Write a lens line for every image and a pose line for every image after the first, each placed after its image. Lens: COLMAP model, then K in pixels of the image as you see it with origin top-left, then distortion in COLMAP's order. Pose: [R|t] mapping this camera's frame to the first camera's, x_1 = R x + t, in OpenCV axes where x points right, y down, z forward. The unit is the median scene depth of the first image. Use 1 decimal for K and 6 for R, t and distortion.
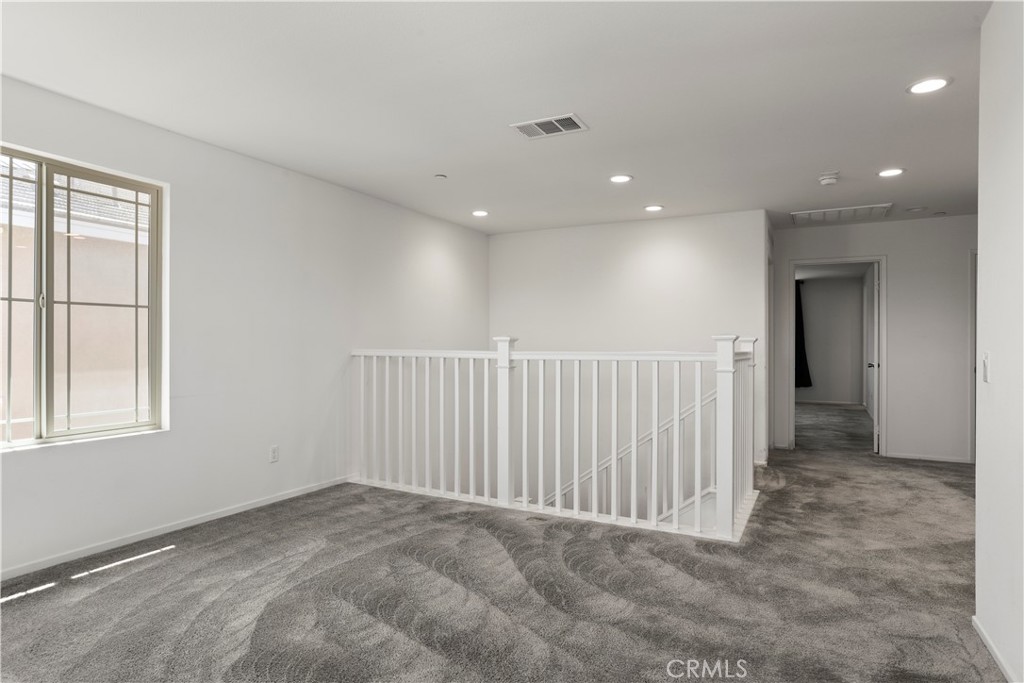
lens RADIAL K [[590.8, 0, 511.2], [0, 590.8, 339.6], [0, 0, 1]] dist [-0.031371, 0.001286]
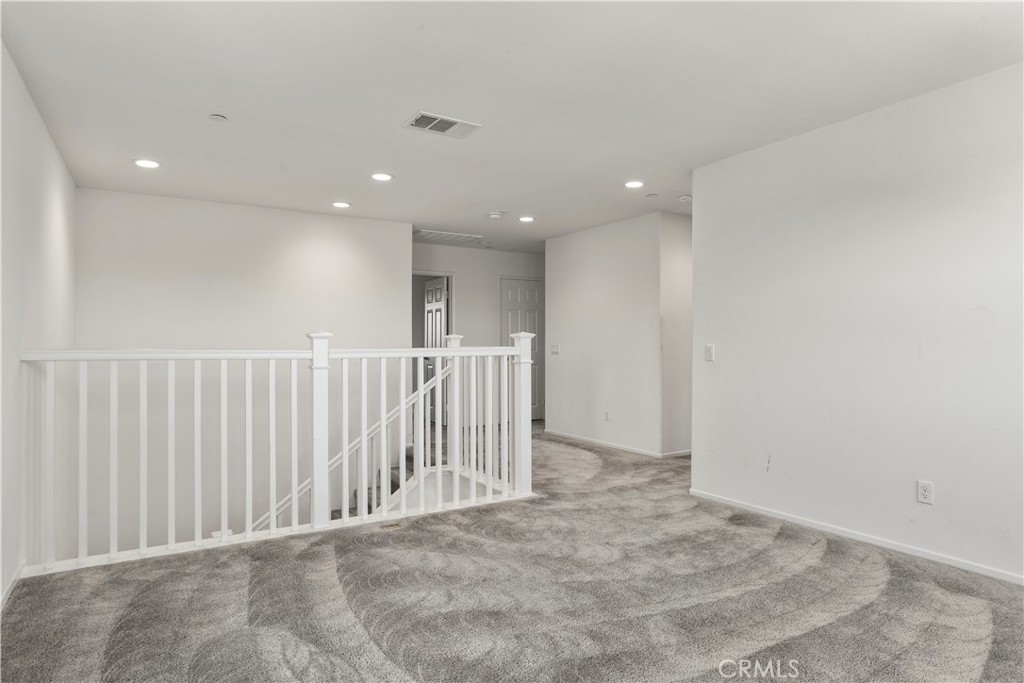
lens RADIAL K [[590.8, 0, 511.9], [0, 590.8, 342.7], [0, 0, 1]] dist [-0.031371, 0.001286]
pose [[0.490323, -0.003396, 0.871534, -0.672609], [-0.003919, 0.999974, 0.006102, 0.003787], [-0.871532, -0.006408, 0.490297, 0.365570]]
